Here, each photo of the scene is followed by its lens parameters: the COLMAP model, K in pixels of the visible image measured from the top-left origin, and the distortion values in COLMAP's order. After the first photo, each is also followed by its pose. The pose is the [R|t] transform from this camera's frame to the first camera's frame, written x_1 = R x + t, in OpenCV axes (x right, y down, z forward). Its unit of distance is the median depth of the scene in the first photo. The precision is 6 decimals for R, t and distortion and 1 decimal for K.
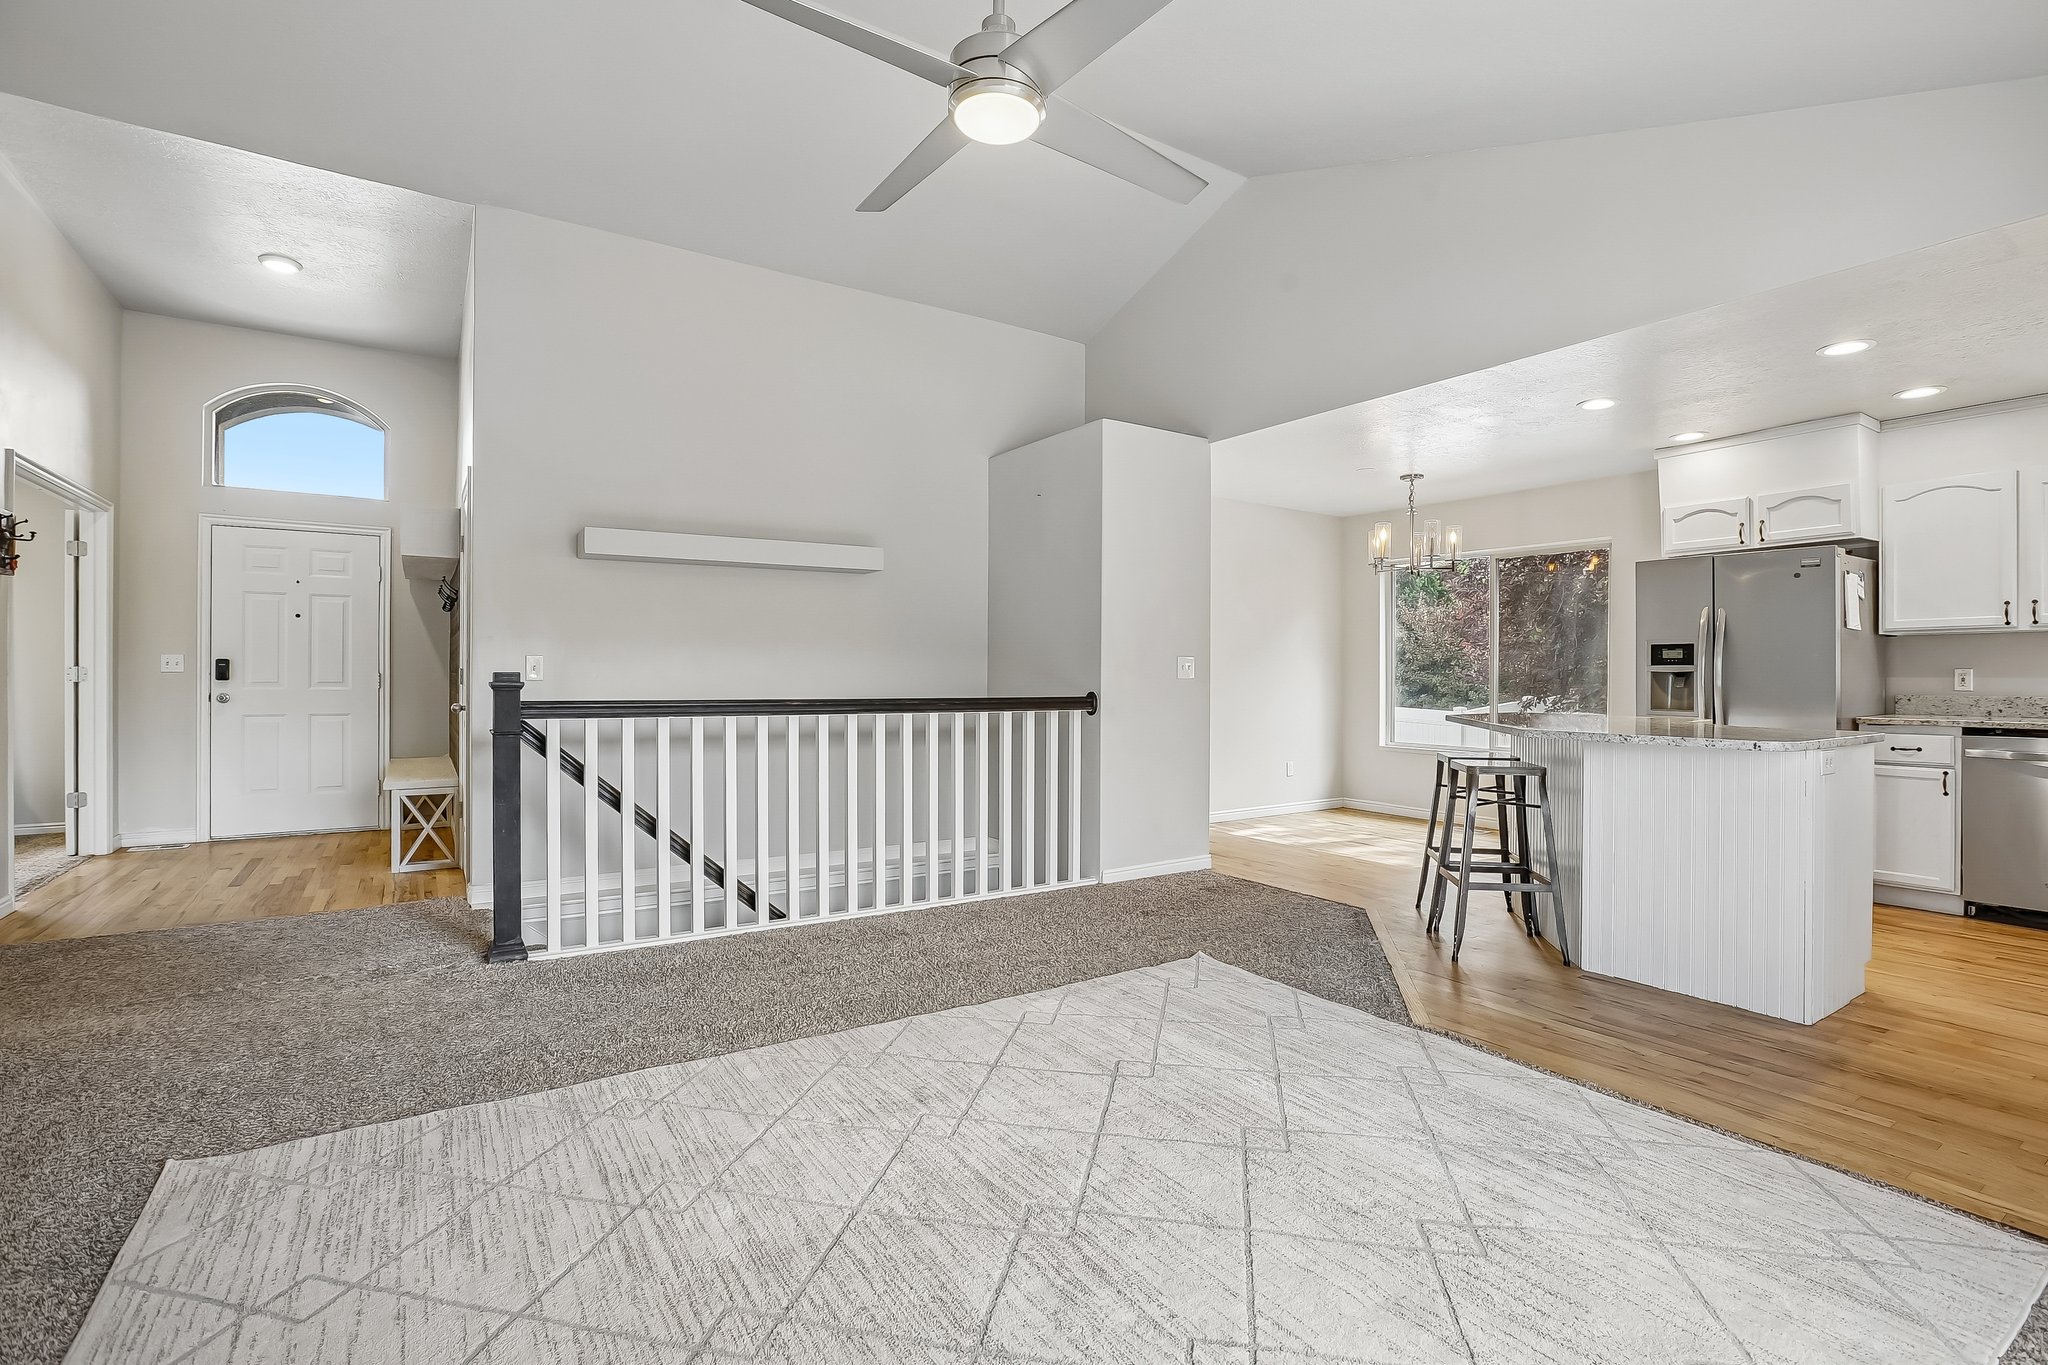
lens RADIAL K [[955.3, 0, 1045.8], [0, 955.3, 671.1], [0, 0, 1]] dist [-0.040060, 0.012340]
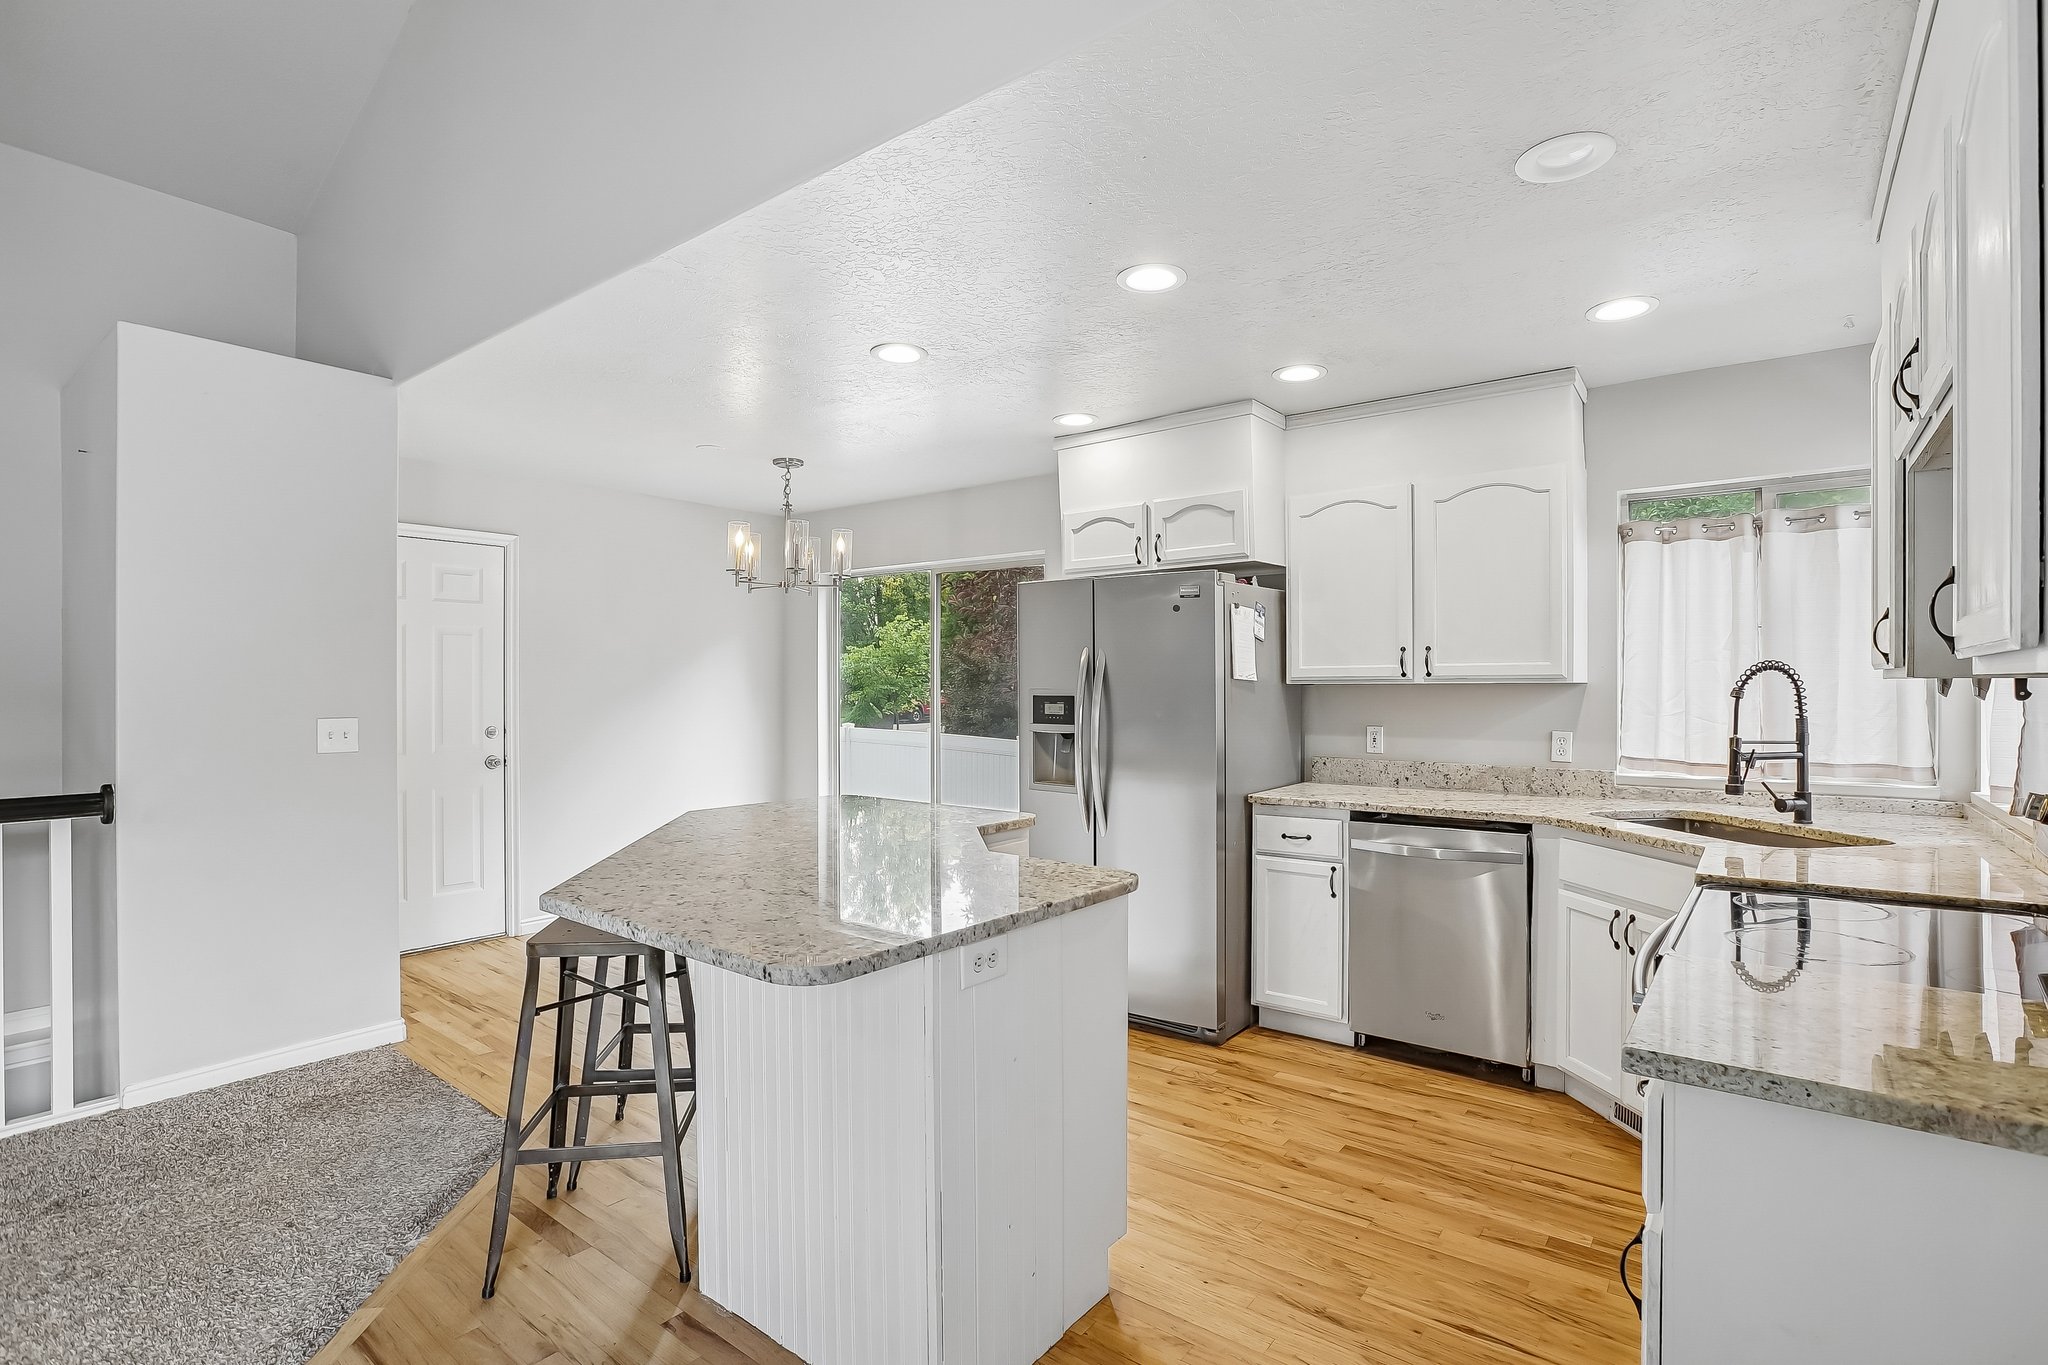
lens RADIAL K [[972.9, 0, 1034.6], [0, 972.9, 687.7], [0, 0, 1]] dist [-0.040975, 0.014986]
pose [[0.951399, -0.005283, 0.307916, 0.416125], [0.002634, 0.999956, 0.009015, -0.042337], [-0.307950, -0.007766, 0.951371, 0.267466]]
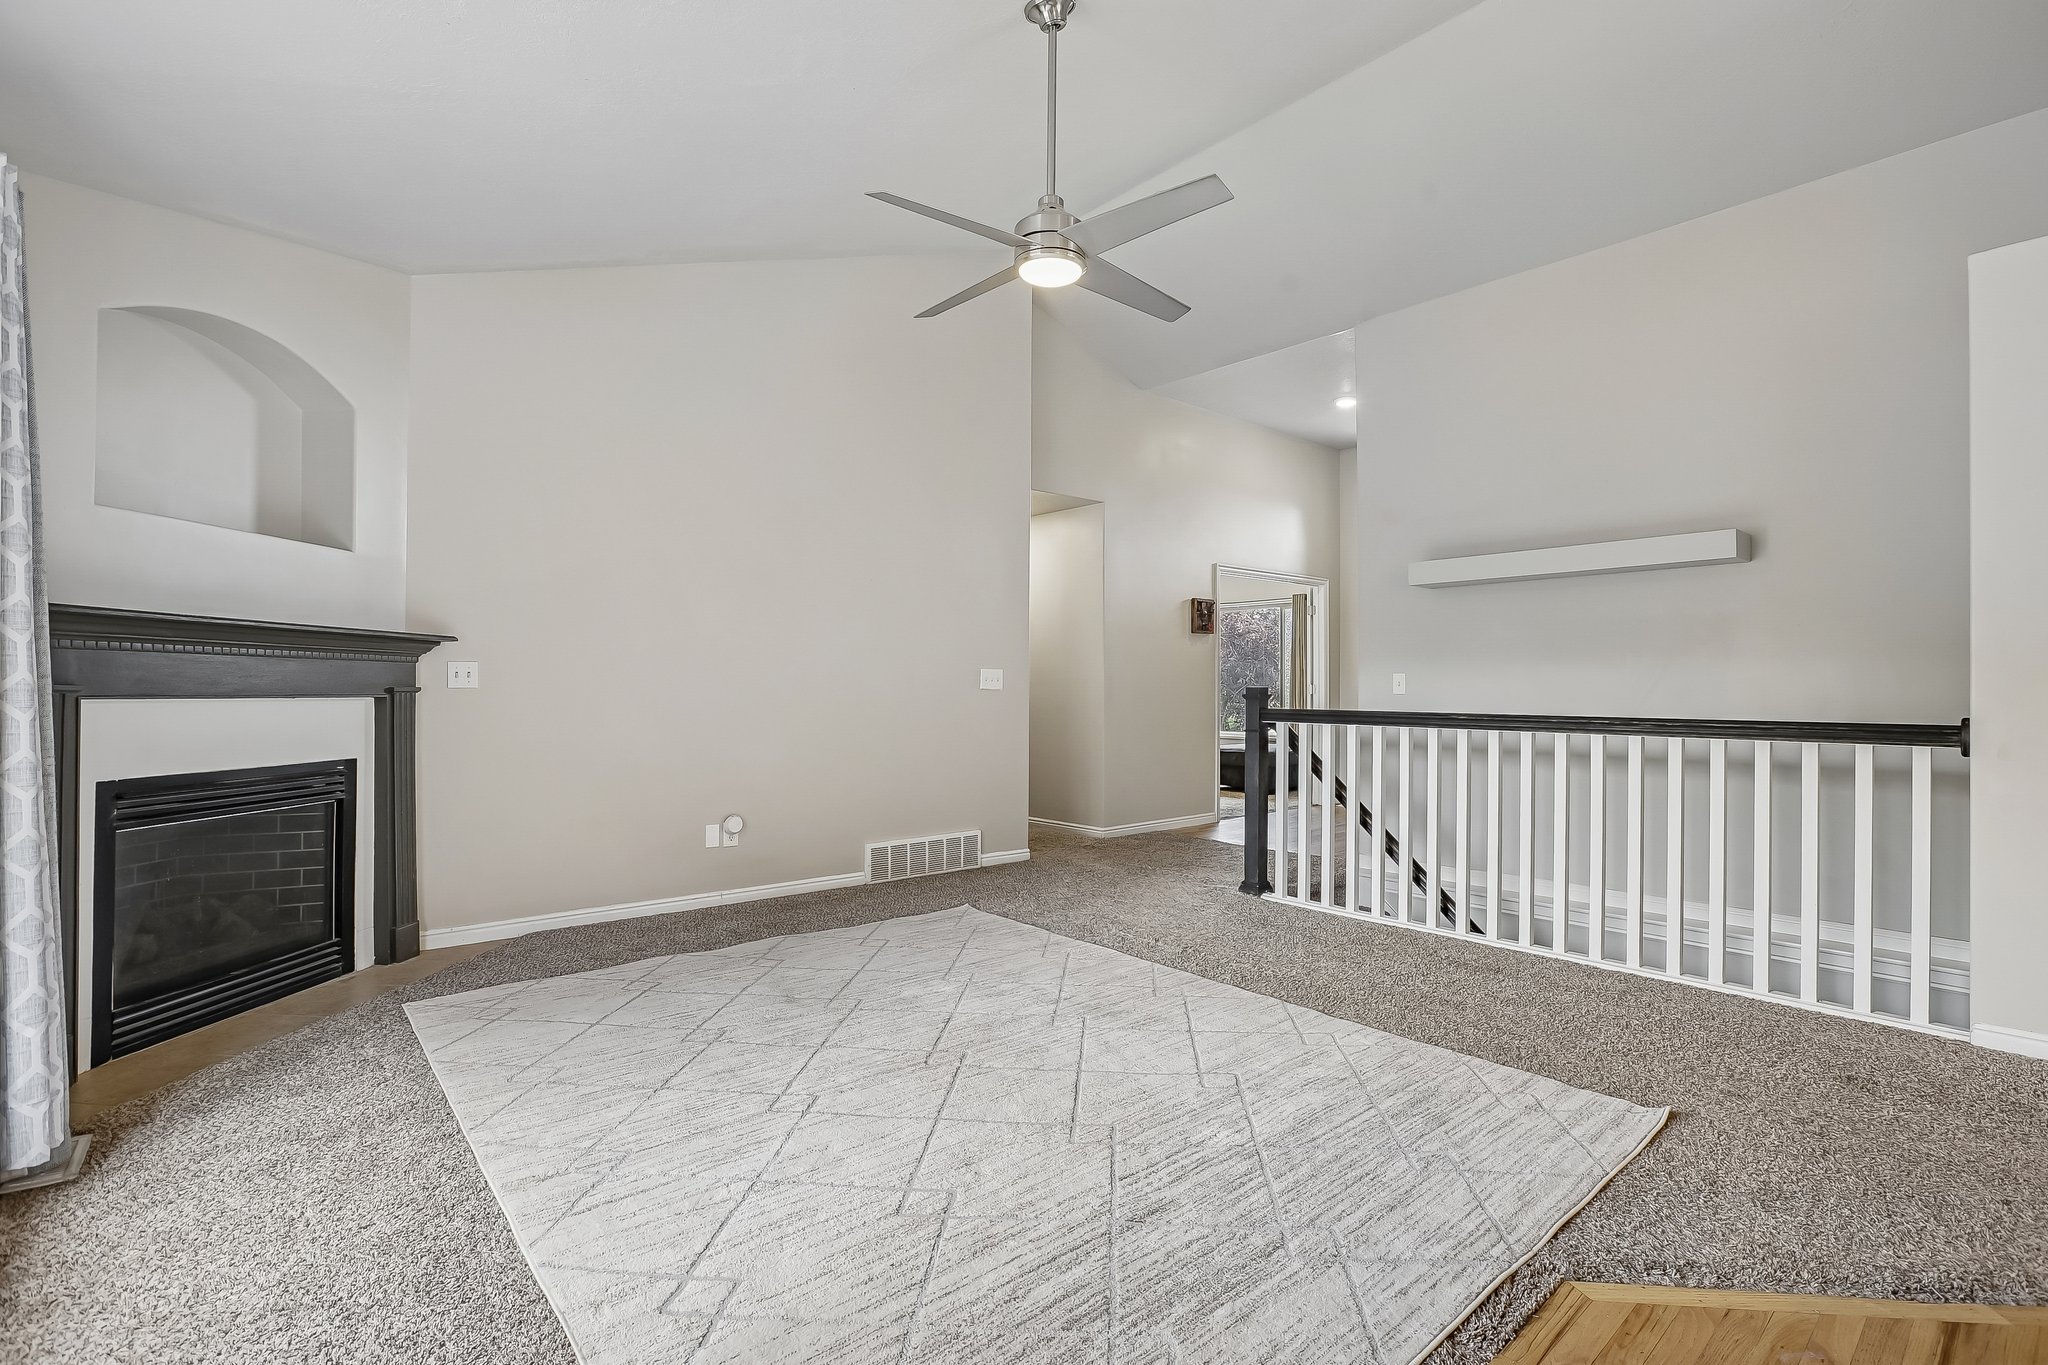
lens RADIAL K [[955.3, 0, 1036.8], [0, 955.3, 676.7], [0, 0, 1]] dist [-0.040060, 0.012340]
pose [[0.113563, -0.013607, -0.993438, 0.560843], [0.001858, 0.999907, -0.013483, 0.002621], [0.993529, -0.000315, 0.113578, 0.360918]]
